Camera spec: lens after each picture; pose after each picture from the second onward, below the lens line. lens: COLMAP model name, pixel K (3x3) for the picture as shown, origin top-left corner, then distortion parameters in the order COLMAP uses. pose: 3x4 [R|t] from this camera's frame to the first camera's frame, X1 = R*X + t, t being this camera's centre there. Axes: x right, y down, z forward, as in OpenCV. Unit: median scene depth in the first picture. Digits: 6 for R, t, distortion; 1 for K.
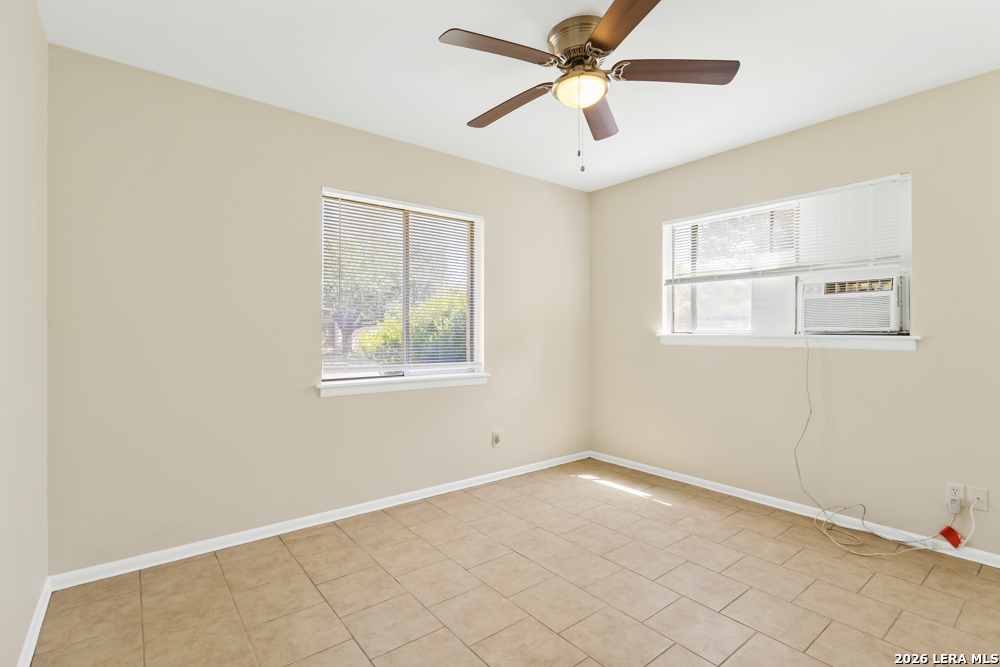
lens RADIAL K [[471.8, 0, 507.1], [0, 471.8, 332.5], [0, 0, 1]] dist [0.003024, 0.001047]
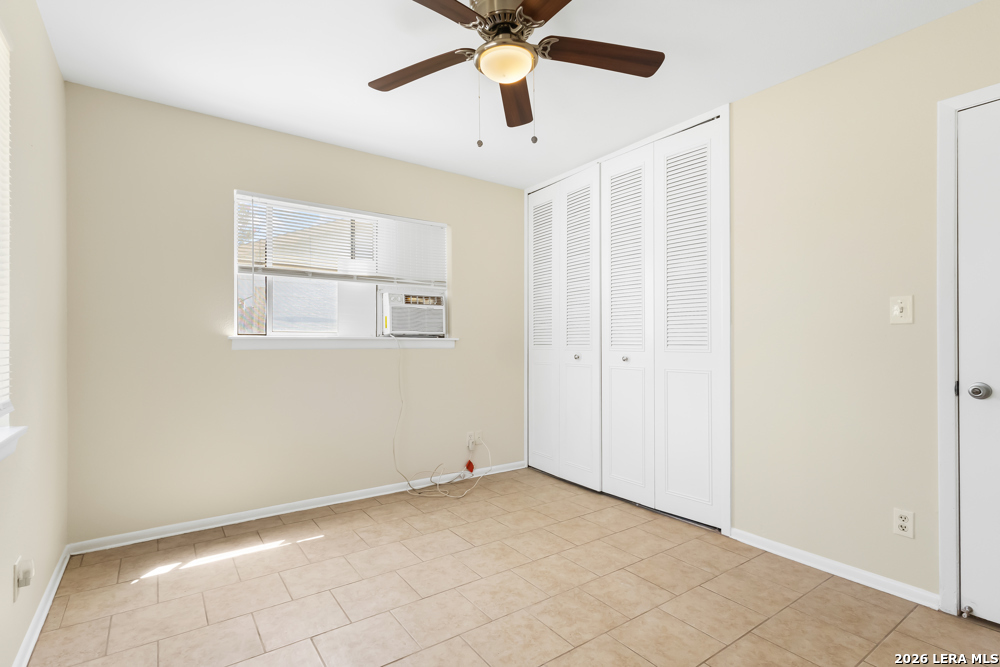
lens RADIAL K [[471.8, 0, 508.8], [0, 471.8, 340.4], [0, 0, 1]] dist [0.003024, 0.001047]
pose [[0.064215, 0.000373, 0.997936, -0.516852], [-0.001300, 0.999999, -0.000290, 0.012902], [-0.997935, -0.001278, 0.064216, 0.653742]]
